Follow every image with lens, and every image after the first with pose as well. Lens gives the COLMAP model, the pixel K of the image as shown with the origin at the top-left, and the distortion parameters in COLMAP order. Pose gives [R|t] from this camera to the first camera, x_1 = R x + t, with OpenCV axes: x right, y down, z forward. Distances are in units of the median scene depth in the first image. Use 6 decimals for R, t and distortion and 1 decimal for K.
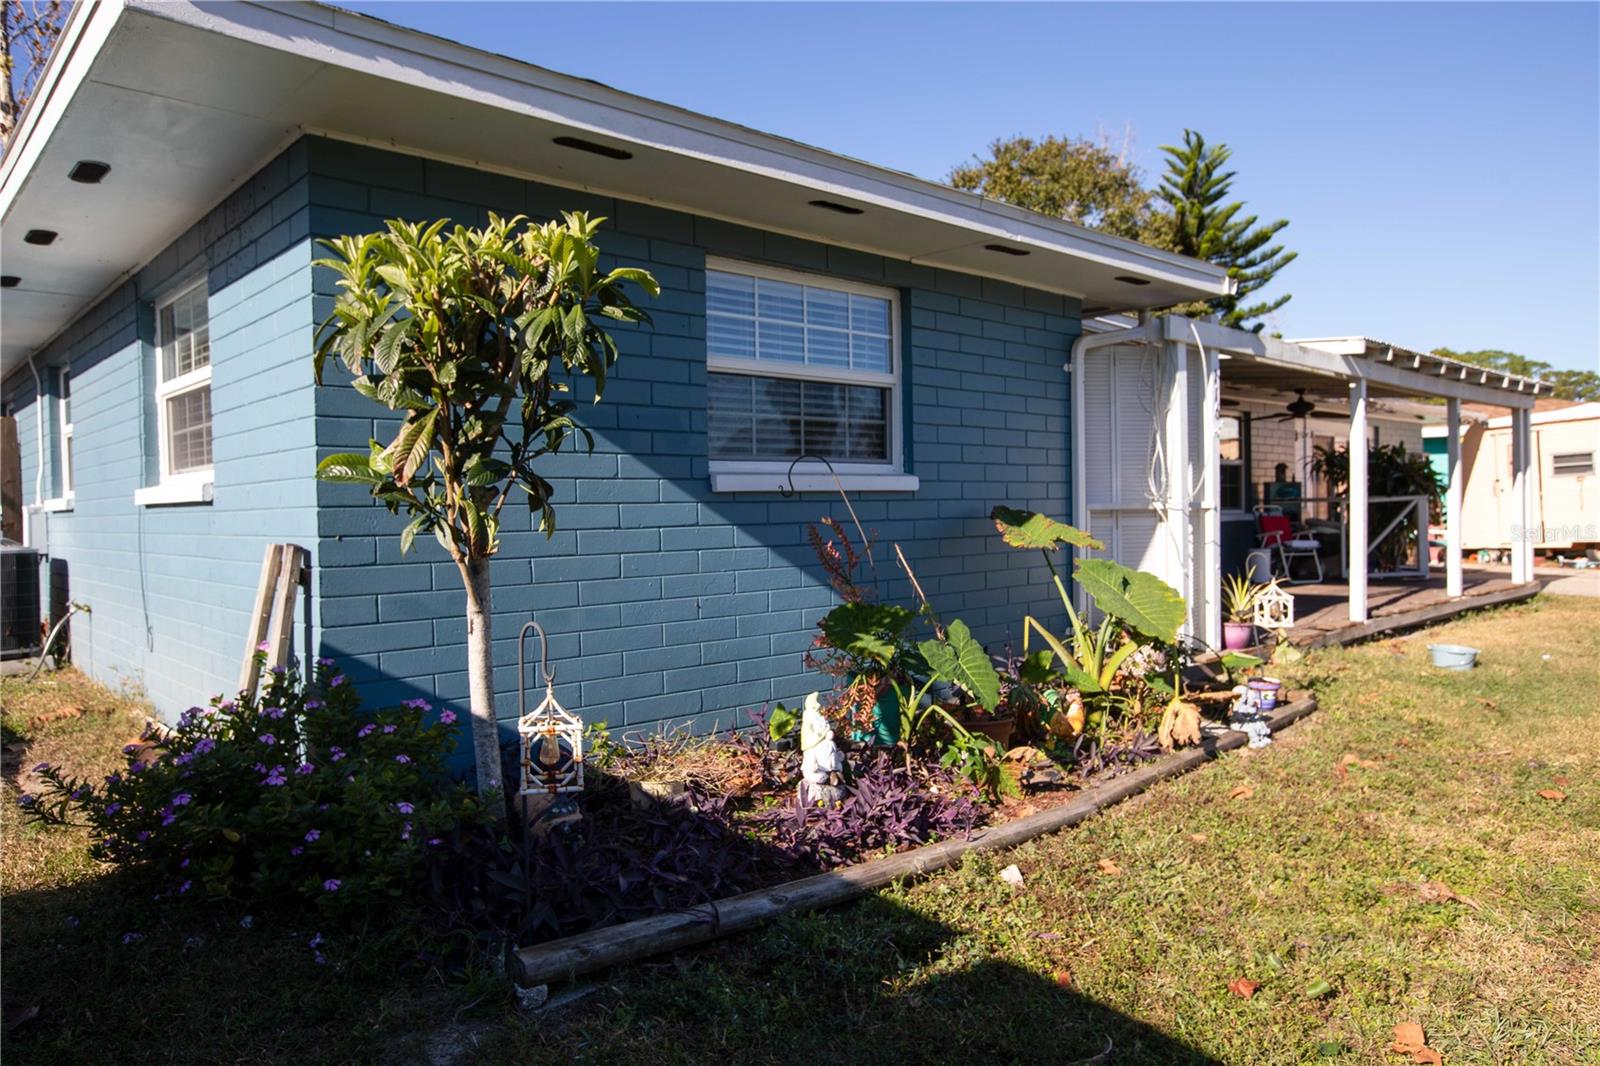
lens RADIAL K [[1063.4, 0, 780.2], [0, 1063.4, 530.6], [0, 0, 1]] dist [-0.006225, 0.004023]
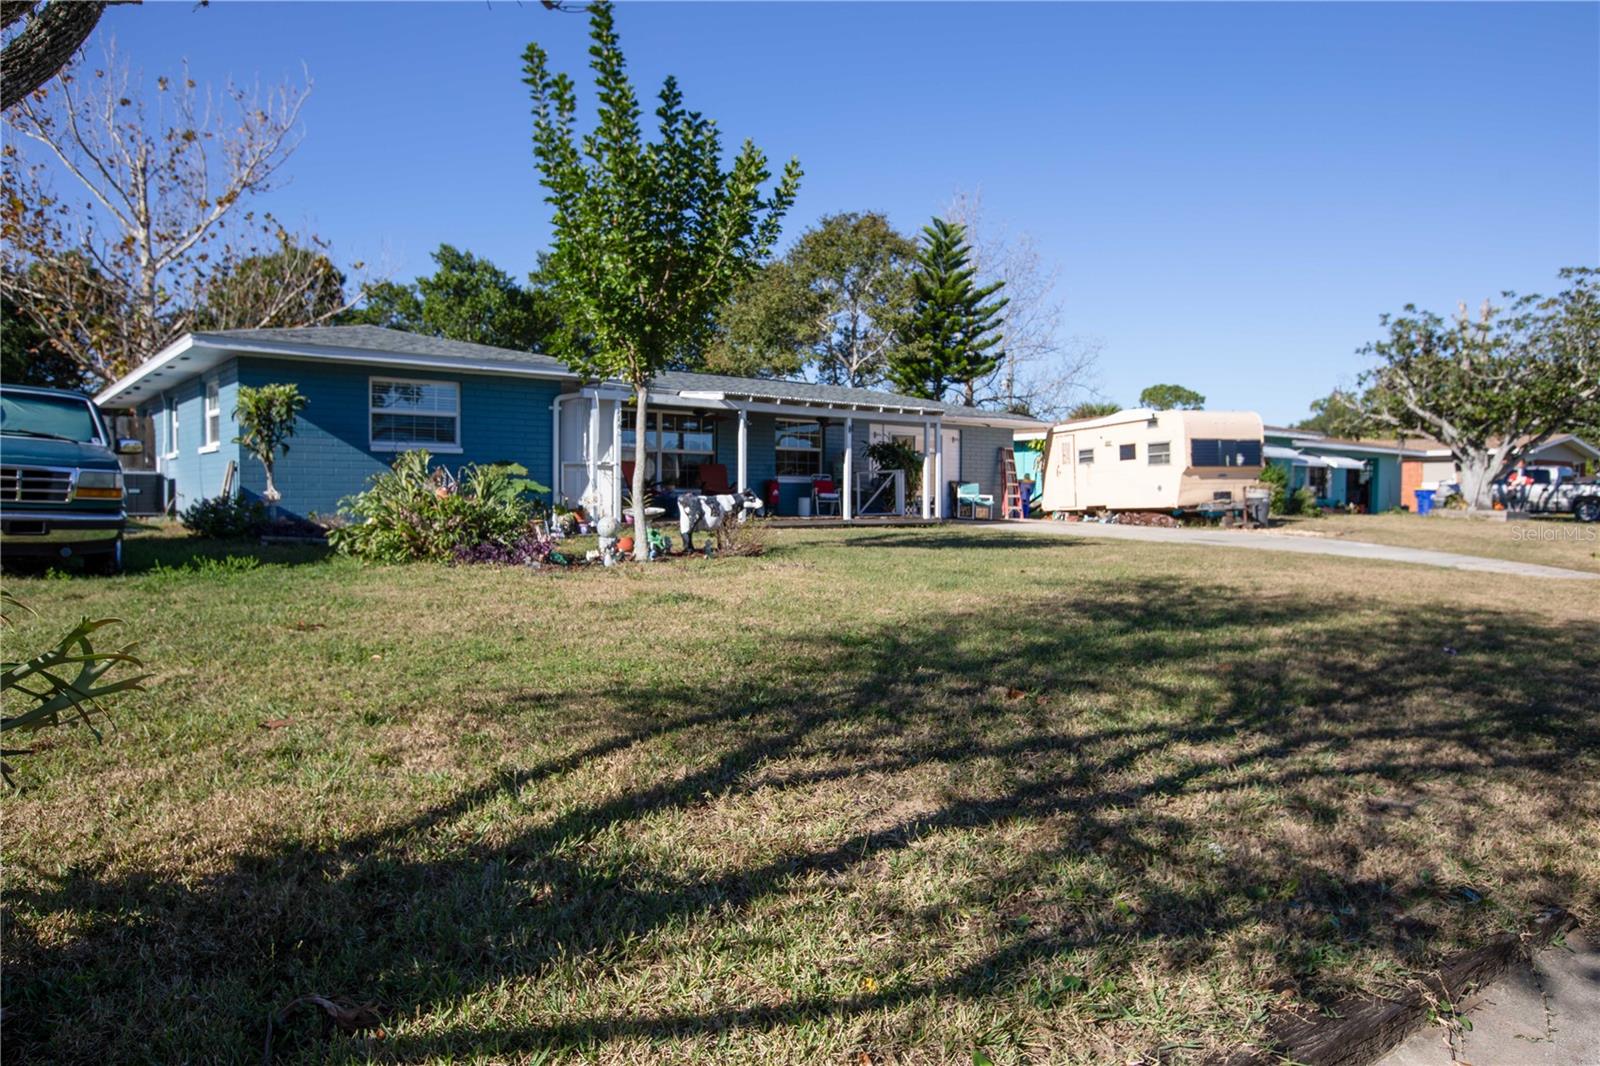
lens RADIAL K [[1077.4, 0, 800.0], [0, 1077.4, 533.0], [0, 0, 1]] dist [-0.032259, 0.001332]
pose [[0.998149, 0.024436, -0.055696, 0.540549], [-0.023690, 0.999621, 0.014017, 0.051271], [0.056017, -0.012671, 0.998349, -0.819126]]
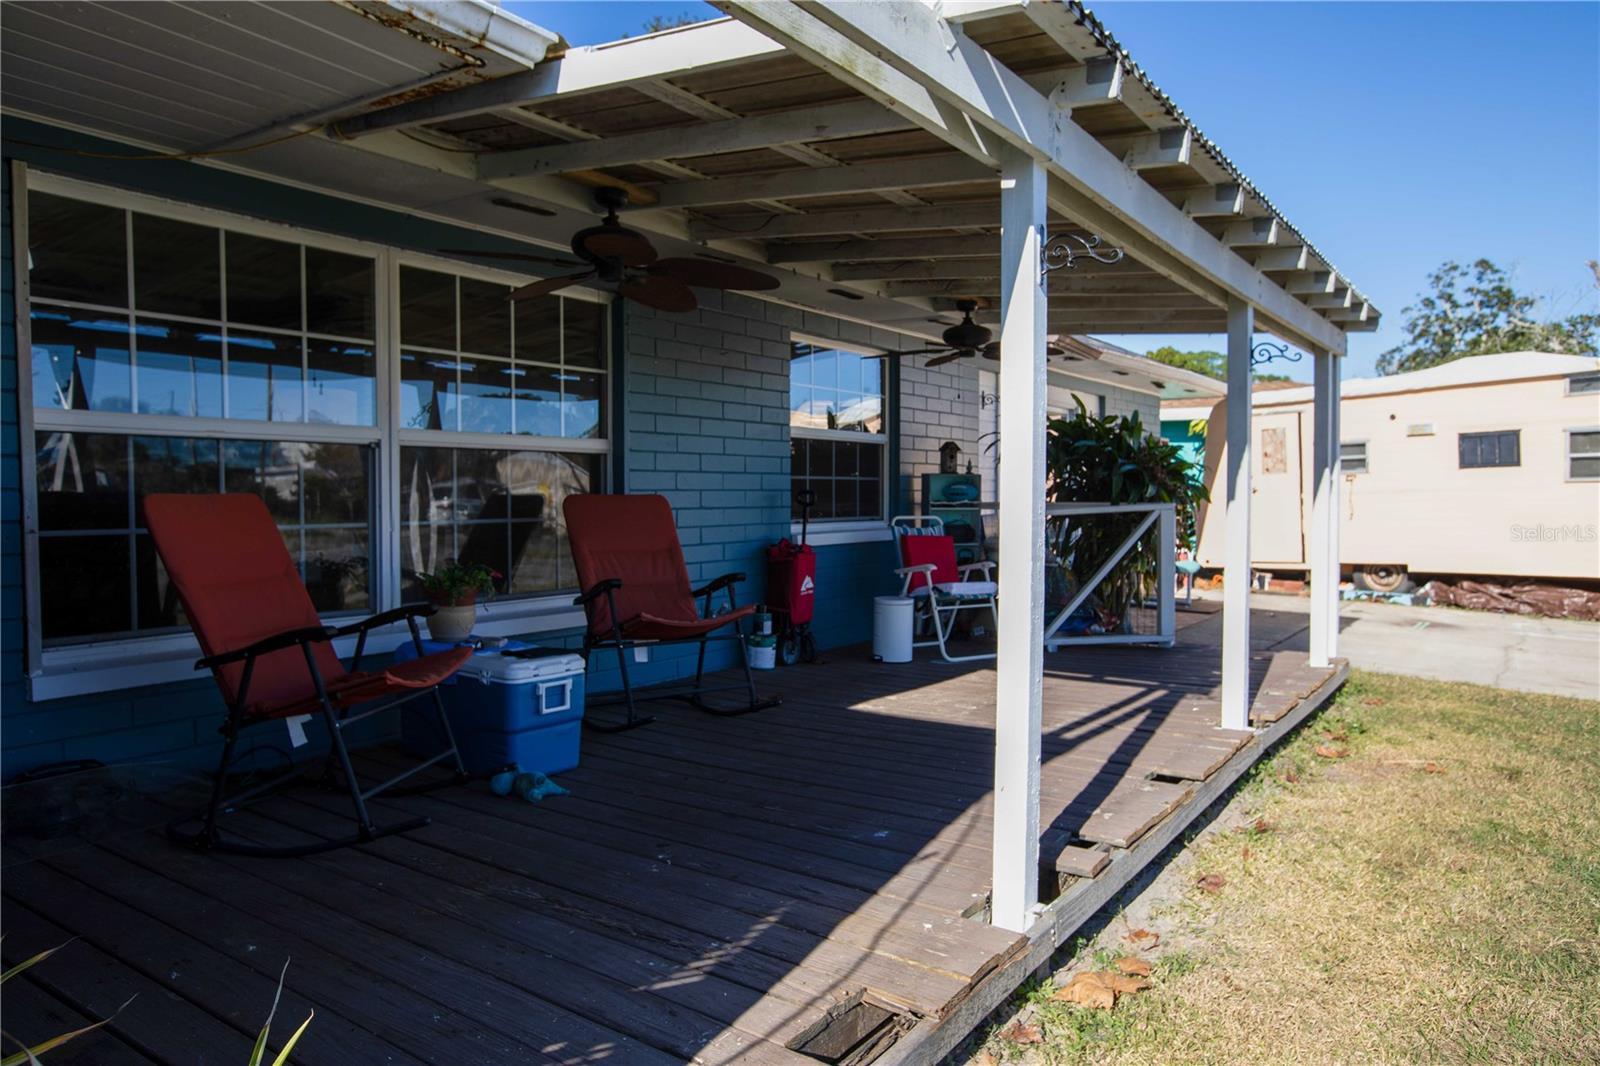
lens RADIAL K [[1077.4, 0, 800.0], [0, 1077.4, 533.0], [0, 0, 1]] dist [-0.032259, 0.001332]
pose [[0.973228, 0.007445, 0.229721, 0.274893], [-0.011587, 0.999794, 0.016689, -0.023958], [-0.229550, -0.018904, 0.973113, 0.474260]]
